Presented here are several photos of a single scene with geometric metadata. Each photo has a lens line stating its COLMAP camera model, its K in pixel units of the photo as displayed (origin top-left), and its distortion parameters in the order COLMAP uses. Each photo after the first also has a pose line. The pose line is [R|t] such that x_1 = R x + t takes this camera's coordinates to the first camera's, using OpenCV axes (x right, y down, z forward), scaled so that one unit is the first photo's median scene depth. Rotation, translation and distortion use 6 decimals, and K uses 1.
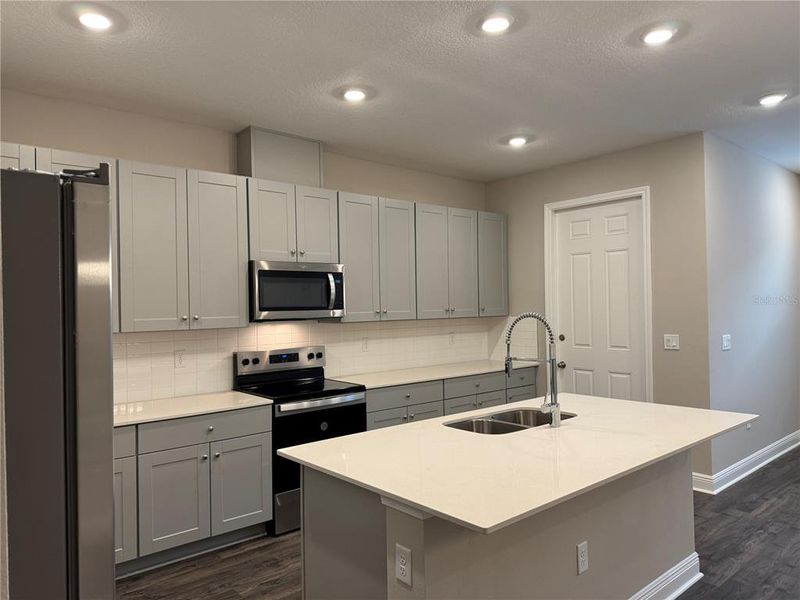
lens RADIAL K [[515.1, 0, 414.3], [0, 515.1, 309.5], [0, 0, 1]] dist [0.002745, -0.023182]
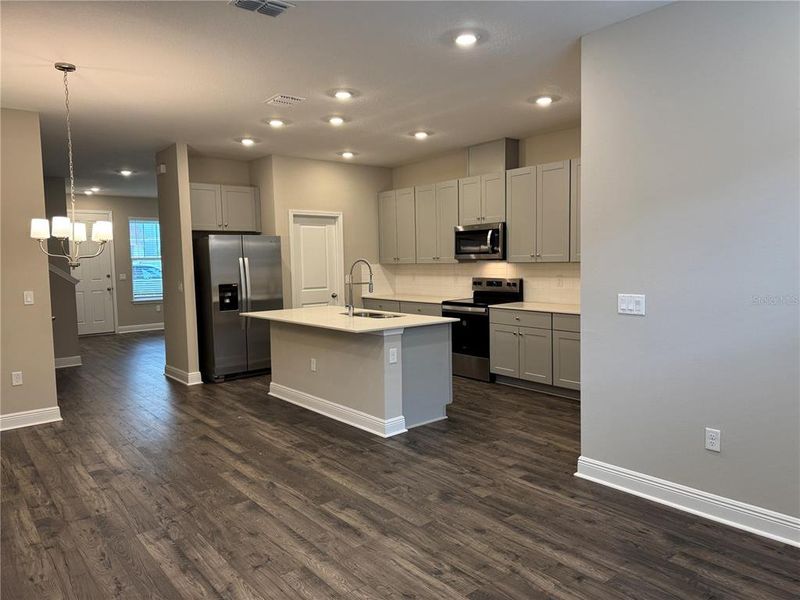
lens RADIAL K [[515.1, 0, 414.3], [0, 515.1, 309.5], [0, 0, 1]] dist [0.002745, -0.023182]
pose [[0.082954, 0.126325, -0.988514, 1.445736], [0.024943, 0.991359, 0.128782, -0.042228], [0.996241, -0.035340, 0.079086, 0.688770]]
